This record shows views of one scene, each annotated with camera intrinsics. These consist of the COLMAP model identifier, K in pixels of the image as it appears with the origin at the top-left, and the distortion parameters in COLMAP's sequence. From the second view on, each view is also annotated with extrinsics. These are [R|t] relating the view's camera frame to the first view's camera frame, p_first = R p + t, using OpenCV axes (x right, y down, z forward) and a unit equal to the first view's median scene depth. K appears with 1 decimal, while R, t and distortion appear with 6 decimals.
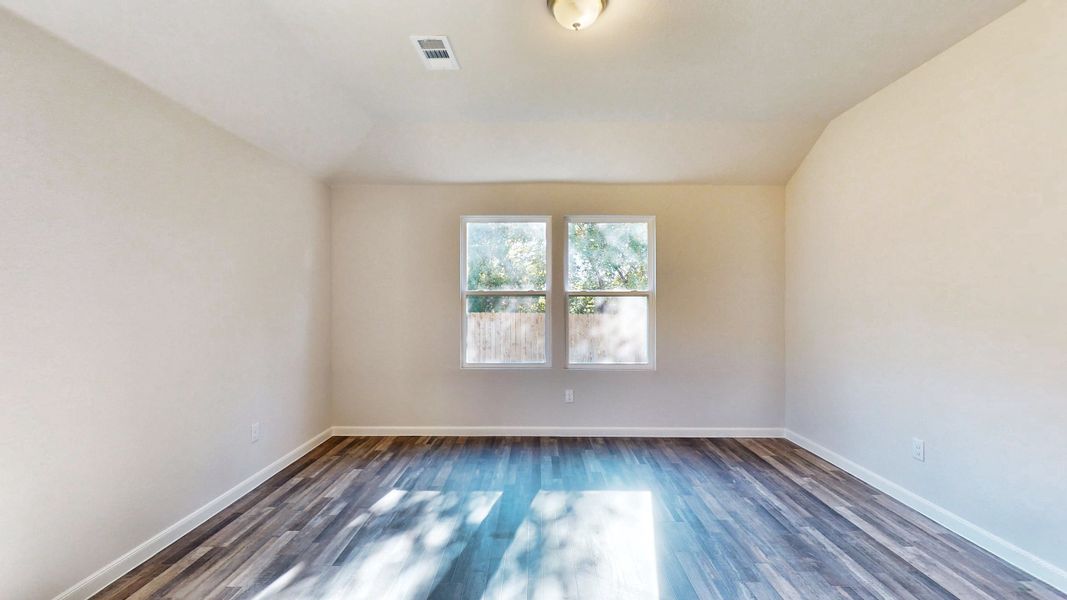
lens RADIAL K [[454.9, 0, 533.5], [0, 454.9, 300.0], [0, 0, 1]] dist [0.014915, 0.000004]
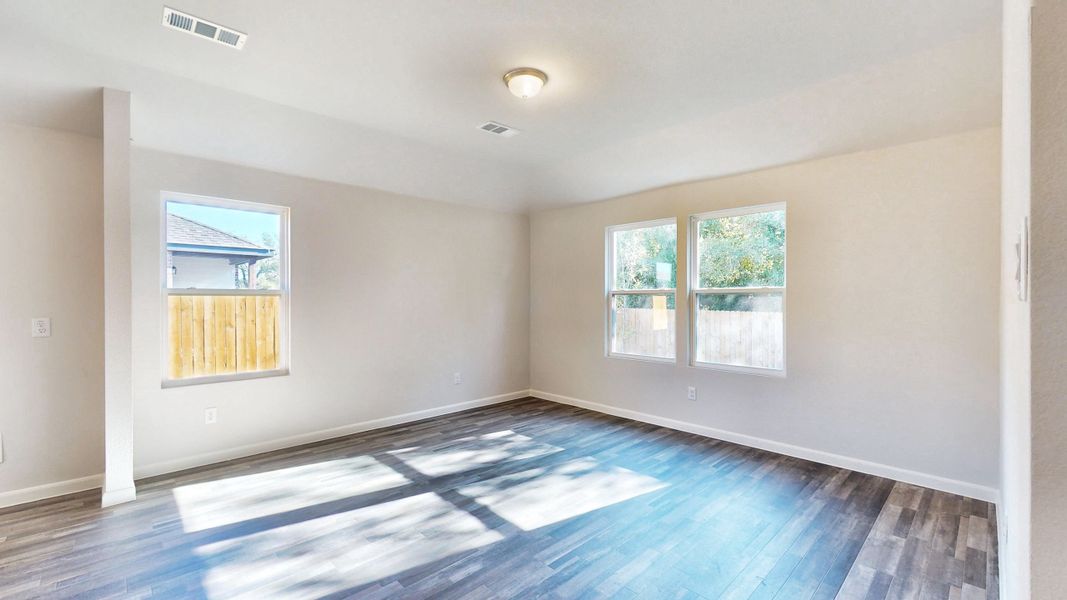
lens RADIAL K [[442.9, 0, 533.5], [0, 442.9, 300.0], [0, 0, 1]] dist [-0.001135, 0.000073]
pose [[0.699001, 0.002568, -0.715116, 0.628130], [-0.002156, 0.999997, 0.001483, 0.003641], [0.715117, 0.000505, 0.699004, 0.069218]]
